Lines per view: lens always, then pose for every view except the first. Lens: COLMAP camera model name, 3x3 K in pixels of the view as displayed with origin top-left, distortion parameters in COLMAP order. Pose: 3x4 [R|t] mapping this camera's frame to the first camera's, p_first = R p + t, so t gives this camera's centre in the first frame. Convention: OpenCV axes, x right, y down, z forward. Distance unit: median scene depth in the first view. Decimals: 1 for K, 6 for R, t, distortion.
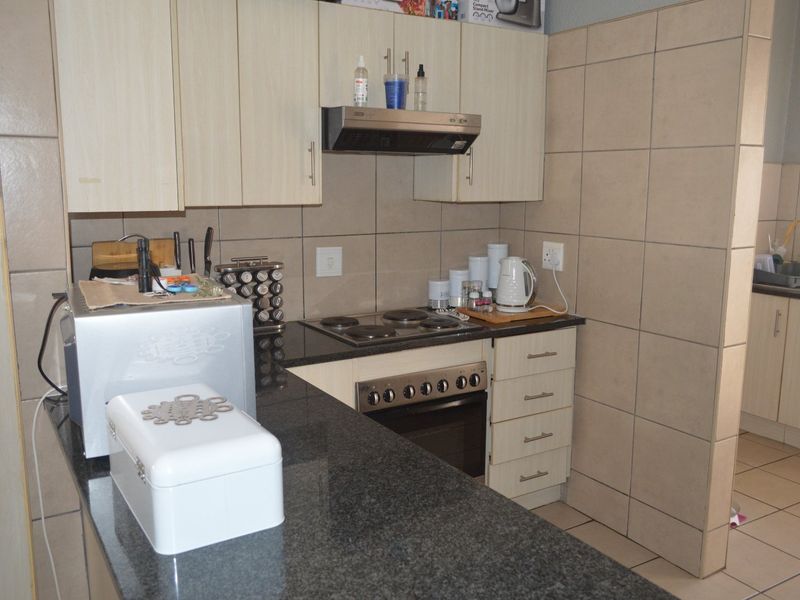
lens RADIAL K [[710.2, 0, 400.0], [0, 710.2, 300.0], [0, 0, 1]] dist [0.001624, 0.004538]
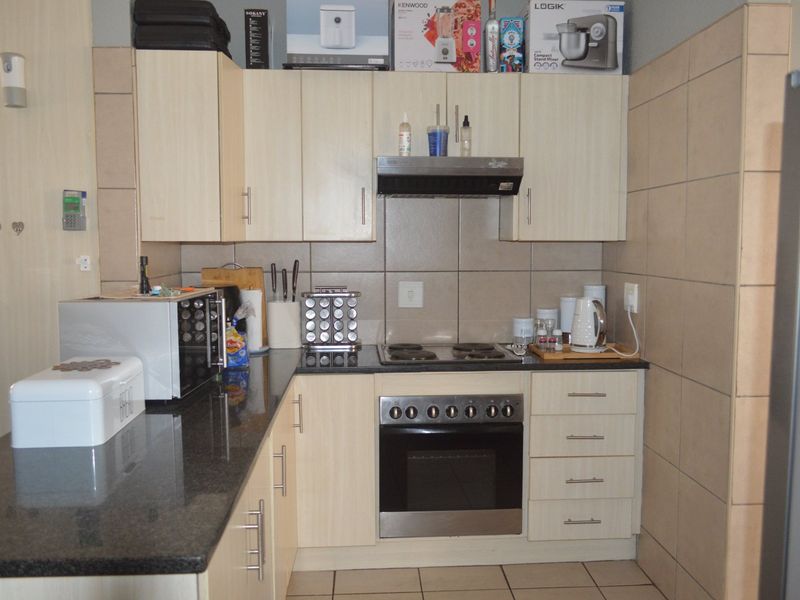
lens RADIAL K [[710.2, 0, 400.0], [0, 710.2, 300.0], [0, 0, 1]] dist [0.001624, 0.004538]
pose [[0.882593, 0.034626, -0.468861, 0.446570], [-0.074387, 0.995007, -0.066545, 0.033323], [0.464216, 0.093610, 0.880762, 0.006821]]
